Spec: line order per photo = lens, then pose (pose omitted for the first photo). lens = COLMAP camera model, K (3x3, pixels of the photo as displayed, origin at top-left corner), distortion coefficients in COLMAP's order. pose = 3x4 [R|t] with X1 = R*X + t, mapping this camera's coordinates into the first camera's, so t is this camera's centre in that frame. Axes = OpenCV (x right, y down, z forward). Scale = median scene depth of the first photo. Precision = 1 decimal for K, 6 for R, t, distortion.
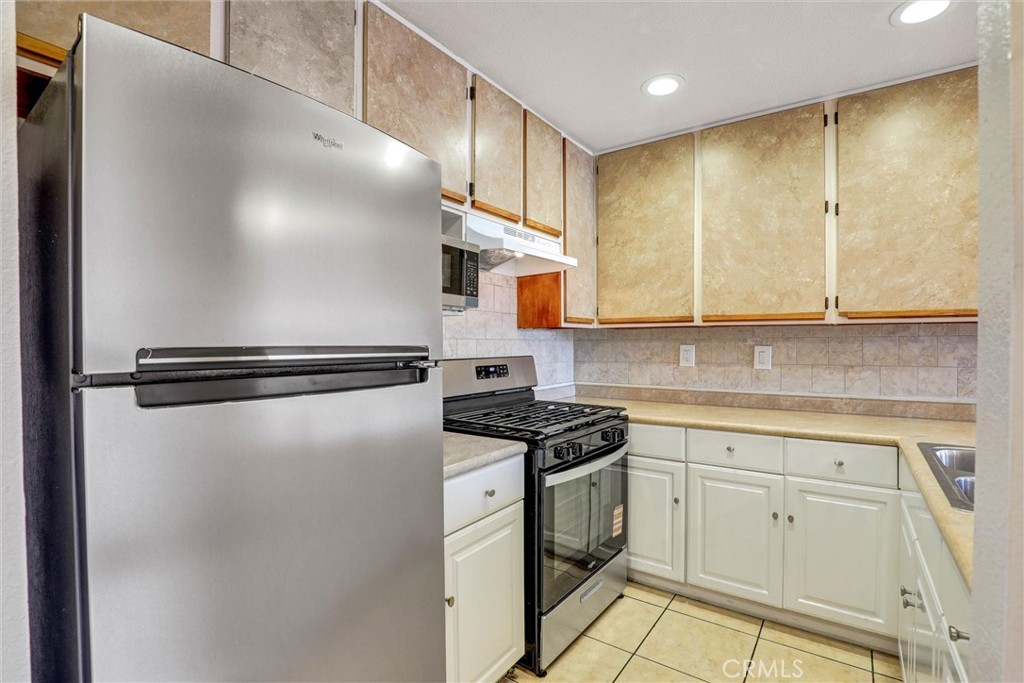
lens RADIAL K [[479.0, 0, 540.8], [0, 479.0, 345.6], [0, 0, 1]] dist [-0.028048, 0.000109]
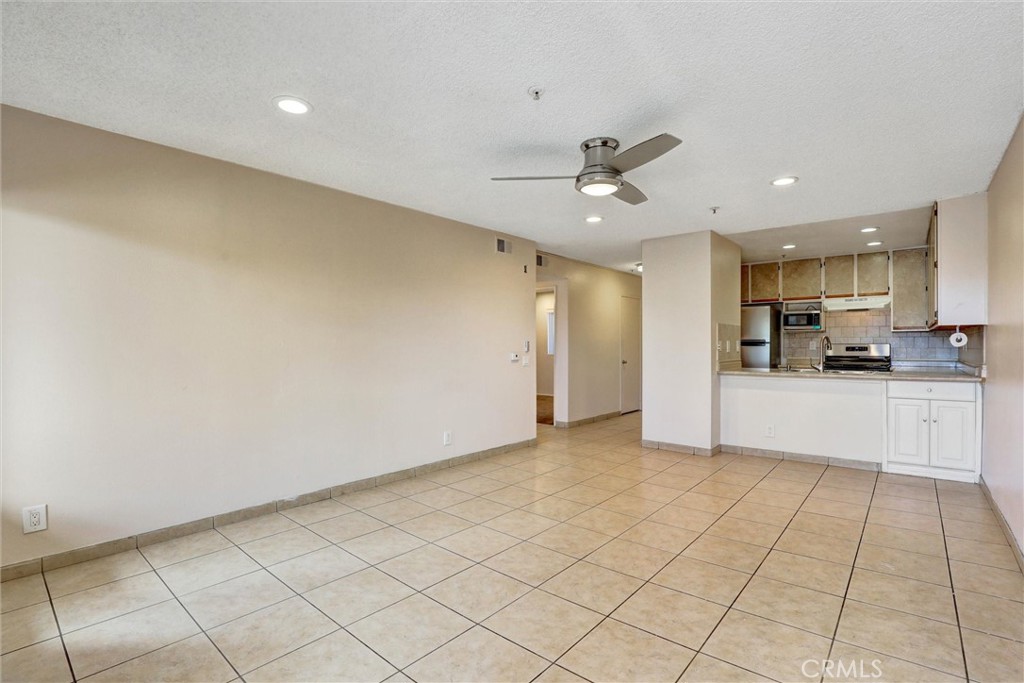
lens RADIAL K [[517.5, 0, 512.9], [0, 517.5, 350.0], [0, 0, 1]] dist [0.000338, -0.000068]
pose [[-0.072731, 0.005897, -0.997334, 3.364910], [-0.005157, 0.999967, 0.006288, 0.057333], [0.997338, 0.005600, -0.072698, -0.844085]]
